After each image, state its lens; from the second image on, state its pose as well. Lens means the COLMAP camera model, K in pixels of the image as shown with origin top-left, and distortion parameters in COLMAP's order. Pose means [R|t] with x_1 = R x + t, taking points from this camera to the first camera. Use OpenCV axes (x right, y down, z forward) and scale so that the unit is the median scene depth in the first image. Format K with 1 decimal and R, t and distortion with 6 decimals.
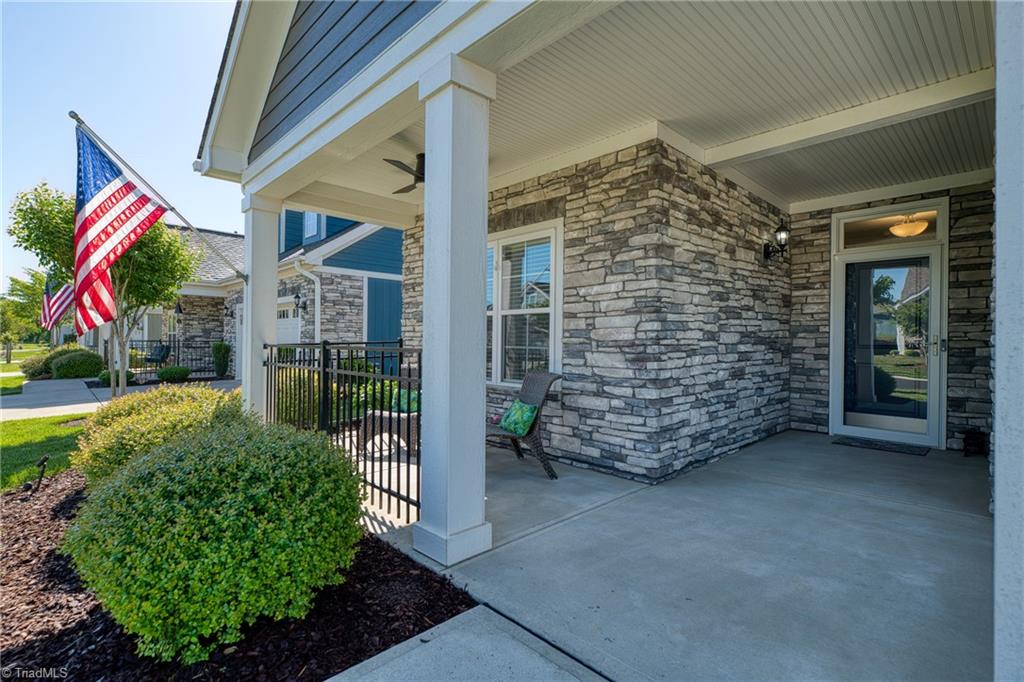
lens RADIAL K [[495.4, 0, 510.9], [0, 495.4, 341.6], [0, 0, 1]] dist [-0.021056, -0.000305]
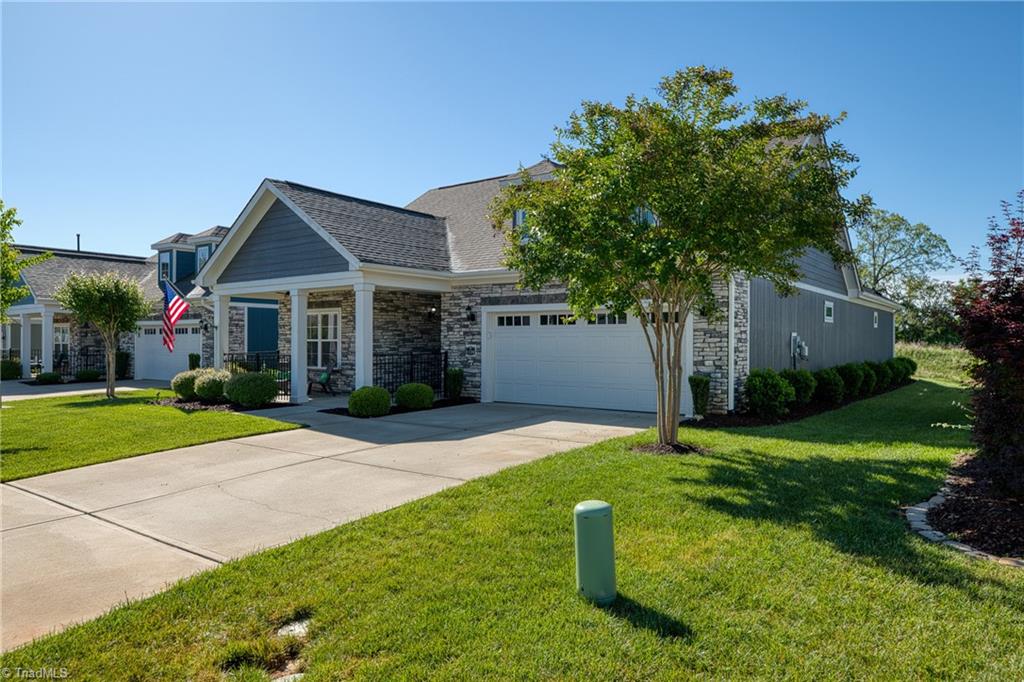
lens RADIAL K [[665.7, 0, 511.5], [0, 665.7, 341.7], [0, 0, 1]] dist [0.000915, -0.004164]
pose [[0.986866, -0.006255, 0.161419, 0.412591], [0.006501, 0.999978, -0.000998, -0.043133], [-0.161409, 0.002034, 0.986886, -2.662262]]
